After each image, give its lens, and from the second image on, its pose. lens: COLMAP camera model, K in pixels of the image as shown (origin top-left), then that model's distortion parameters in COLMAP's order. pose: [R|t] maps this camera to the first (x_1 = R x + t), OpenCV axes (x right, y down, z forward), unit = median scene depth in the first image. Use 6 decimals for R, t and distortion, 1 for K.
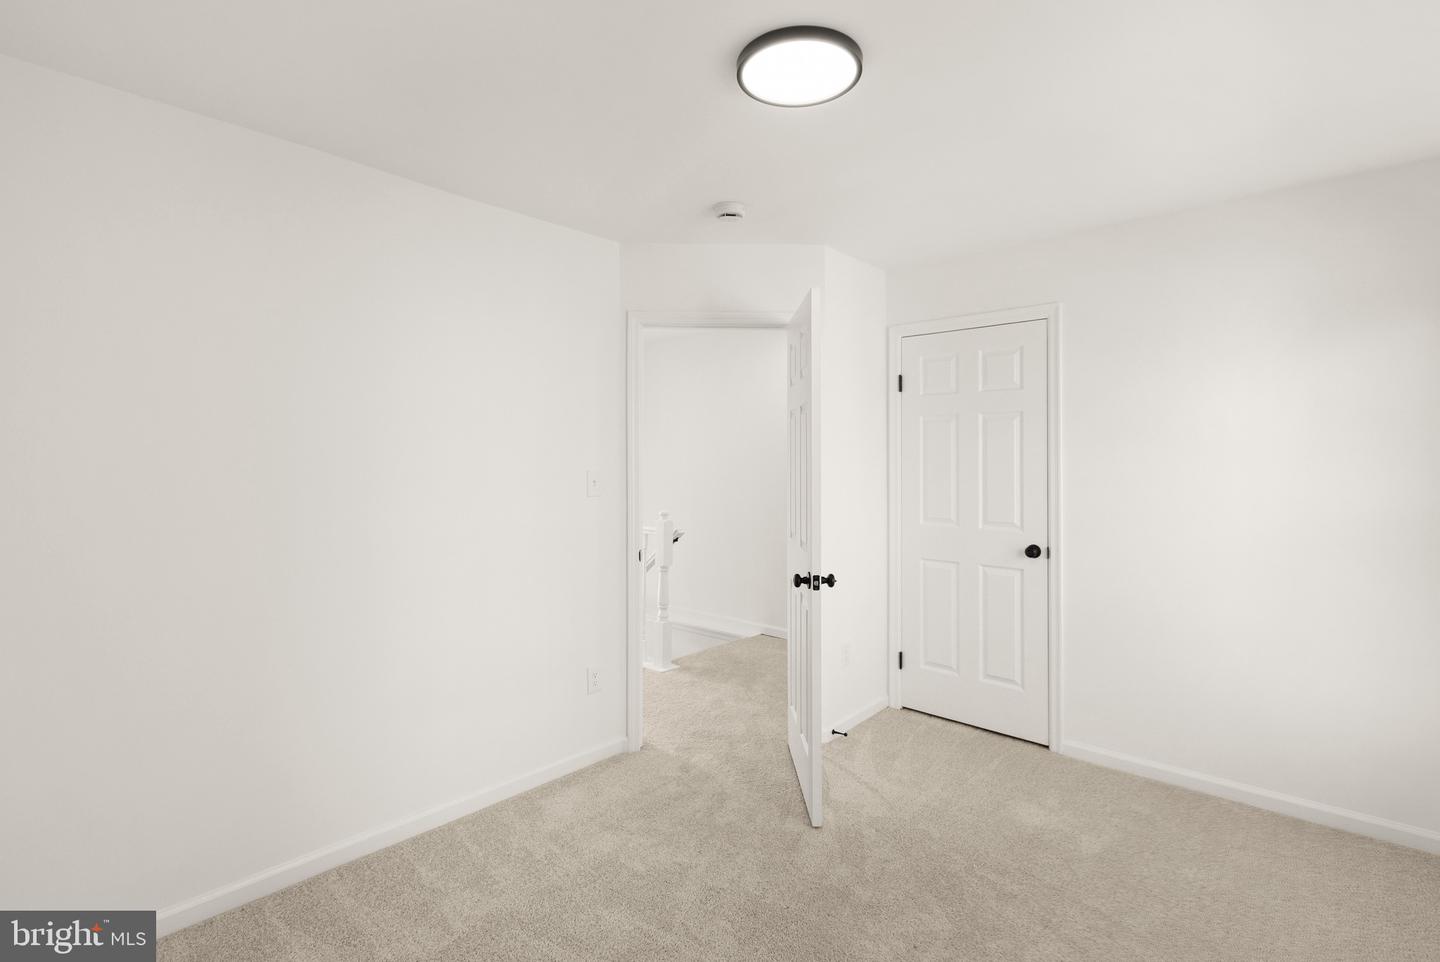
lens RADIAL K [[669.7, 0, 712.9], [0, 669.7, 465.4], [0, 0, 1]] dist [0.011522, -0.003686]
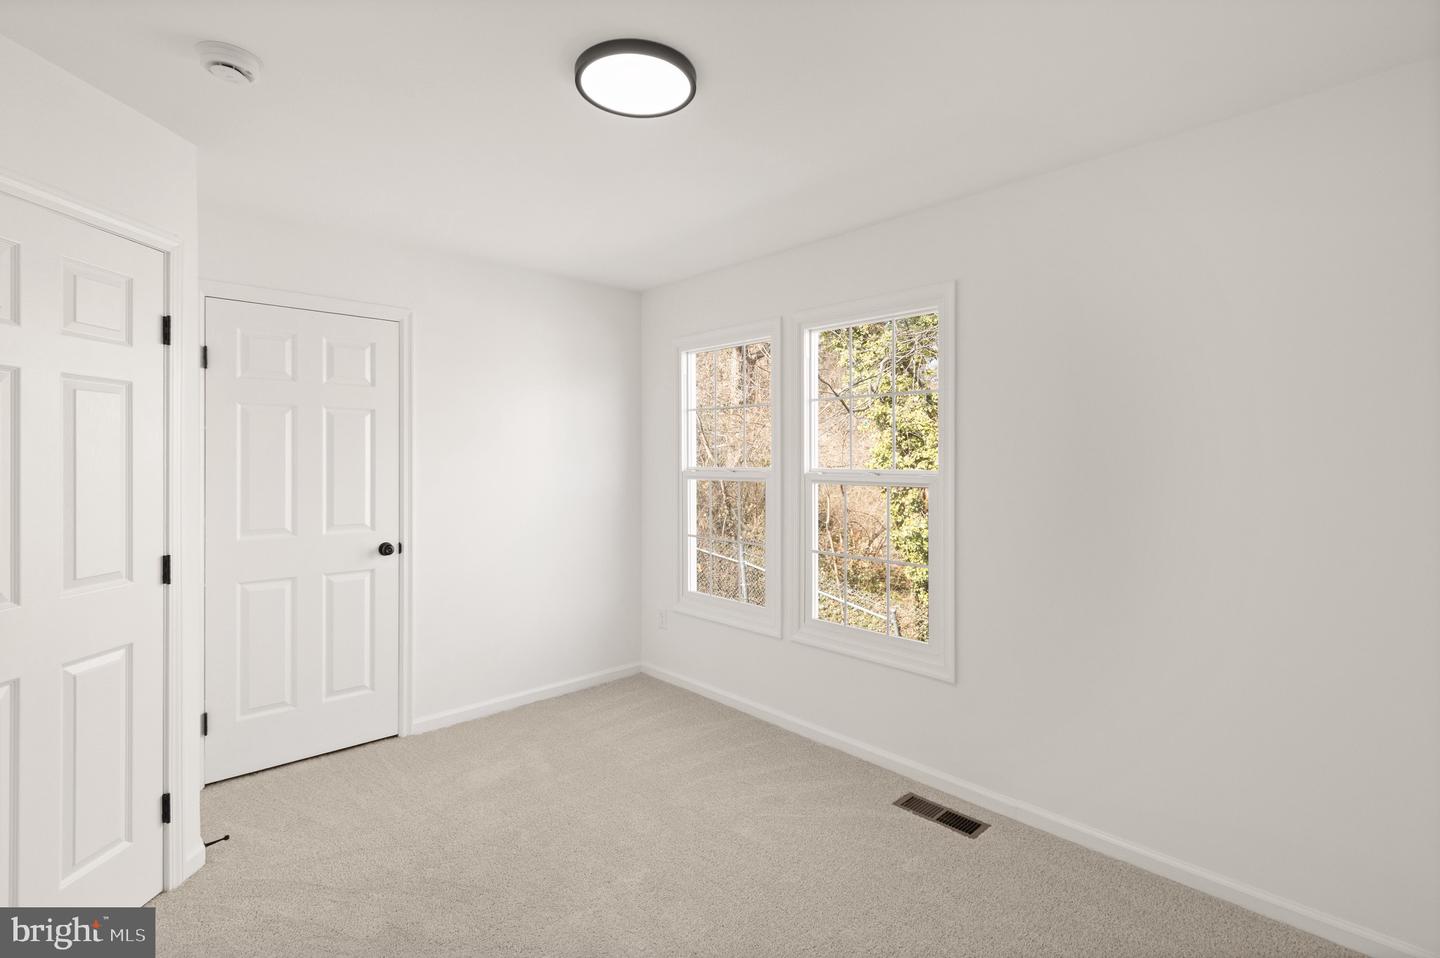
lens RADIAL K [[669.7, 0, 711.3], [0, 669.7, 470.9], [0, 0, 1]] dist [0.011522, -0.003686]
pose [[0.107245, -0.022532, 0.993977, -0.462632], [0.006414, 0.999738, 0.021971, -0.008767], [-0.994212, 0.004020, 0.107361, 0.397772]]
